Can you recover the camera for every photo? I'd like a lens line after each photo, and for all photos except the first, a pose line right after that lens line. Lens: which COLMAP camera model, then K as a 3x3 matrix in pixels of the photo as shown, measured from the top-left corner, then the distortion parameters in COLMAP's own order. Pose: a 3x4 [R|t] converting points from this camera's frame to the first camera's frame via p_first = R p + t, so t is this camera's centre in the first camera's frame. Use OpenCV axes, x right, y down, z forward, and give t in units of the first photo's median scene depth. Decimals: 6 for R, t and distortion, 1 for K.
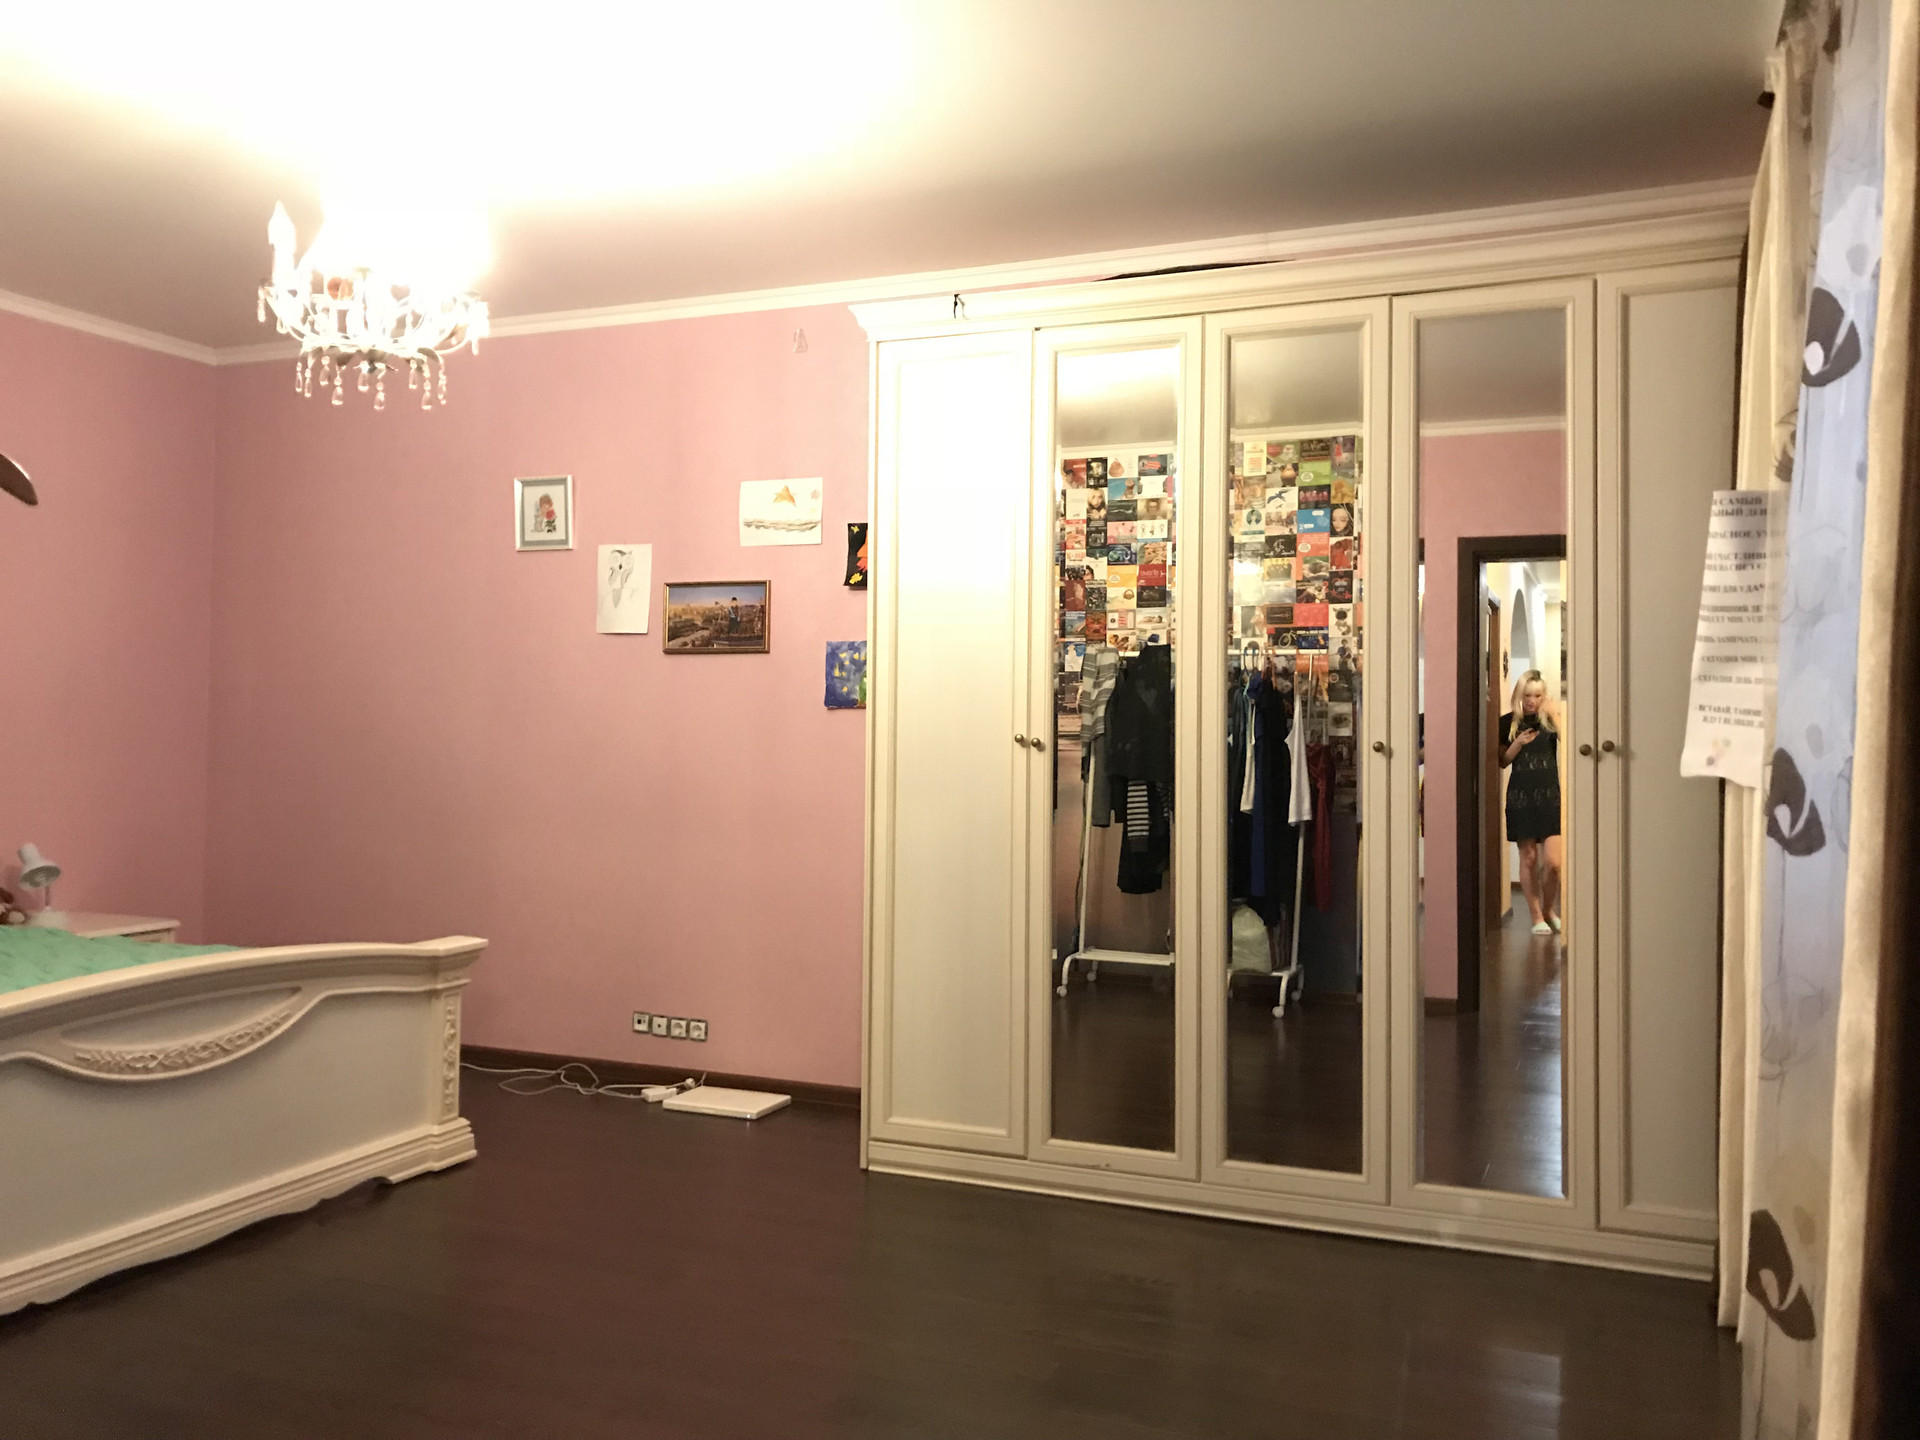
lens RADIAL K [[1561.9, 0, 962.2], [0, 1561.9, 713.3], [0, 0, 1]] dist [0.020621, -0.036847]
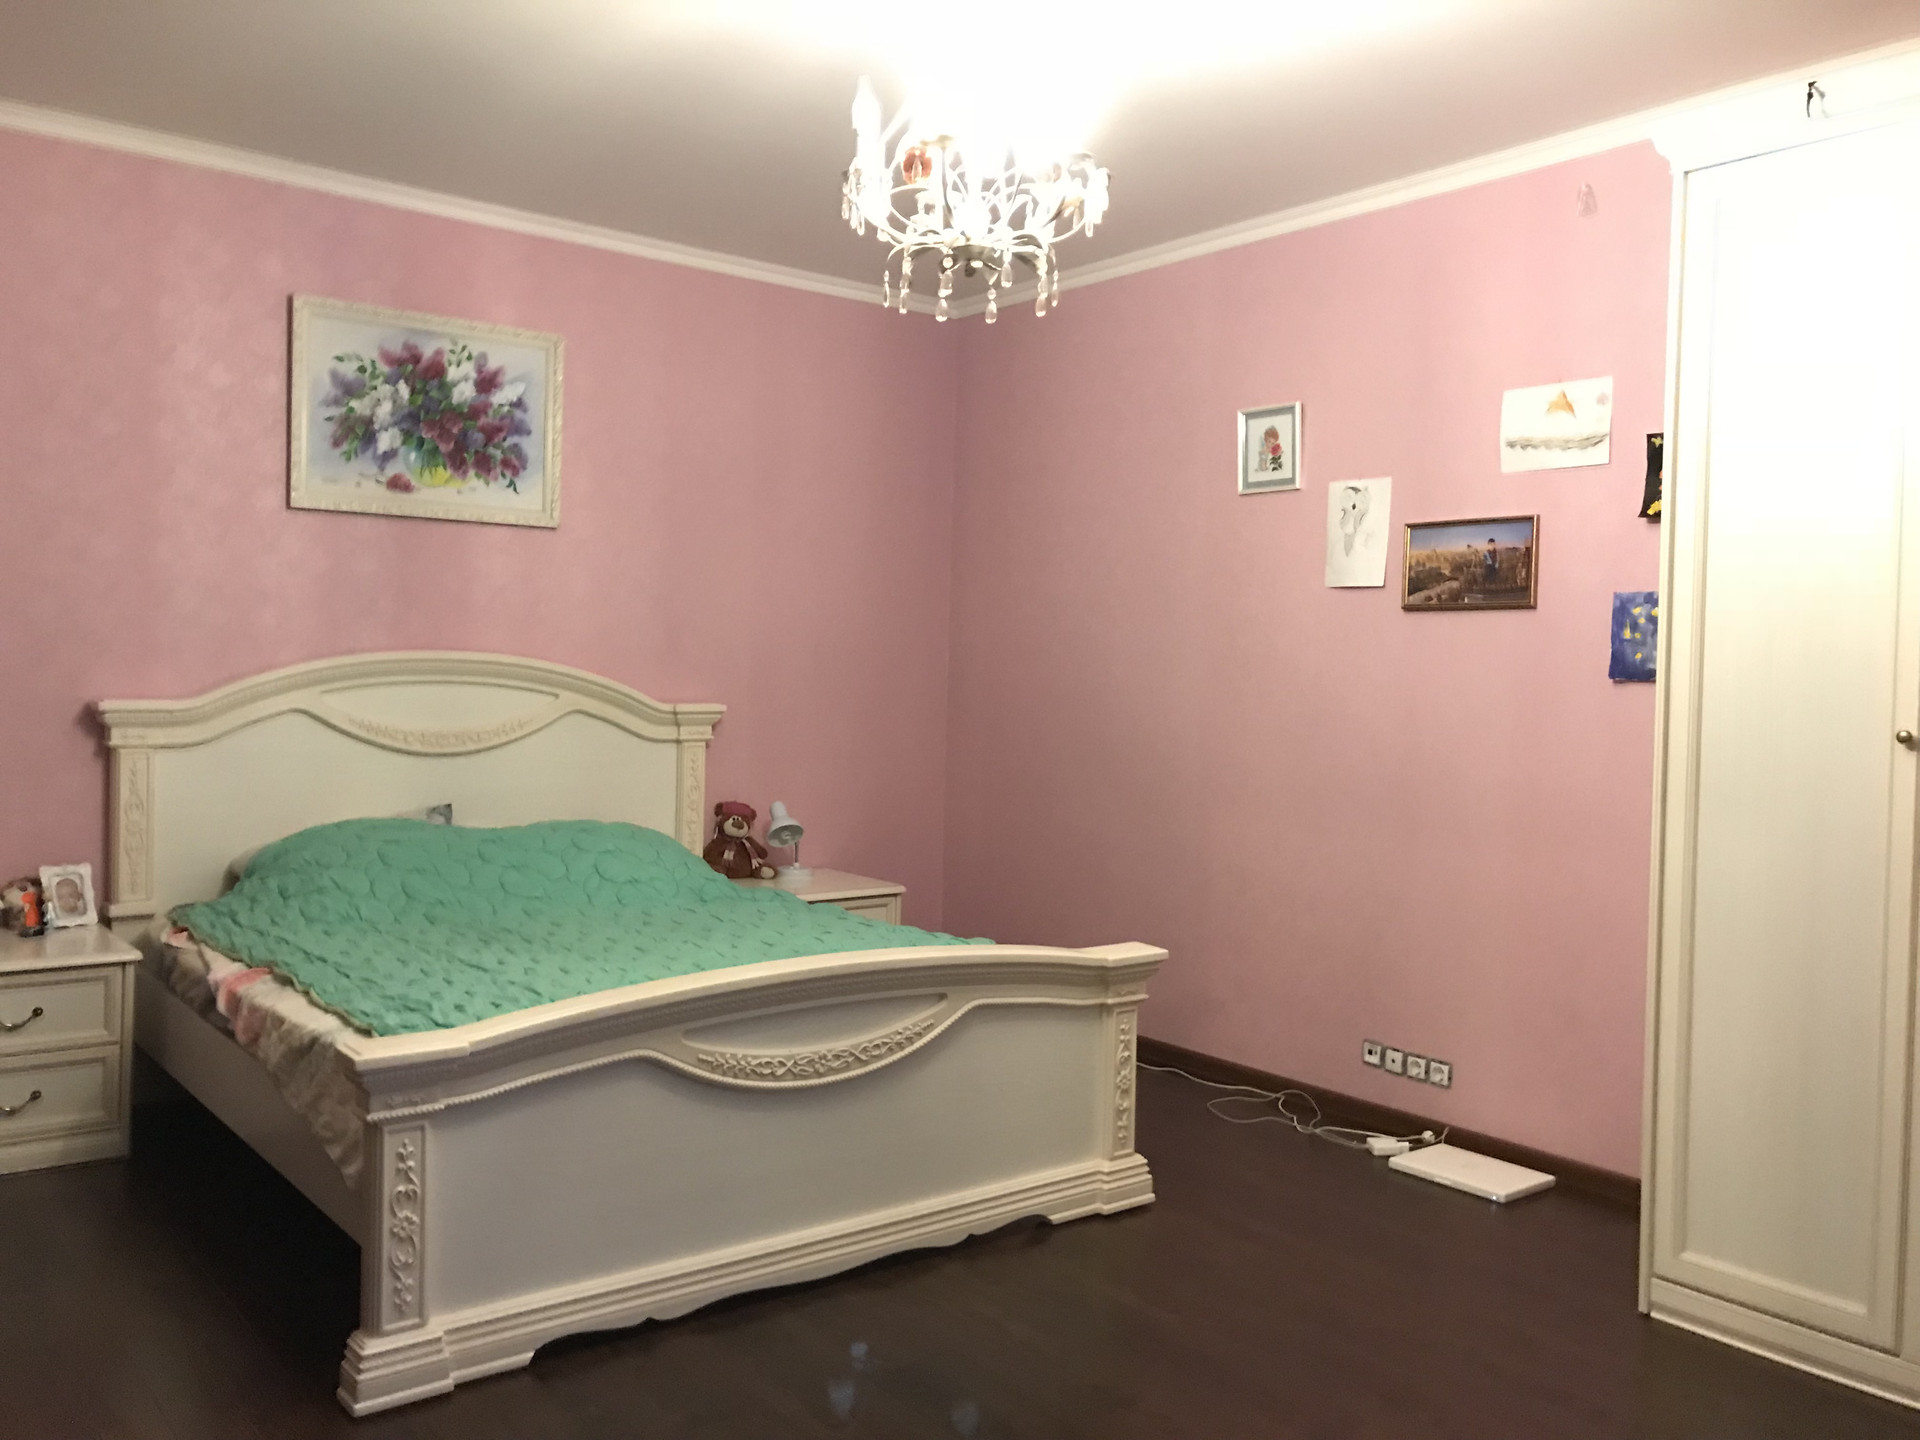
lens RADIAL K [[1561.9, 0, 952.6], [0, 1561.9, 704.8], [0, 0, 1]] dist [0.020621, -0.036847]
pose [[0.866857, 0.019596, -0.498171, 0.016449], [-0.006241, 0.999575, 0.028460, -0.013083], [0.498517, -0.021562, 0.866611, 0.208534]]
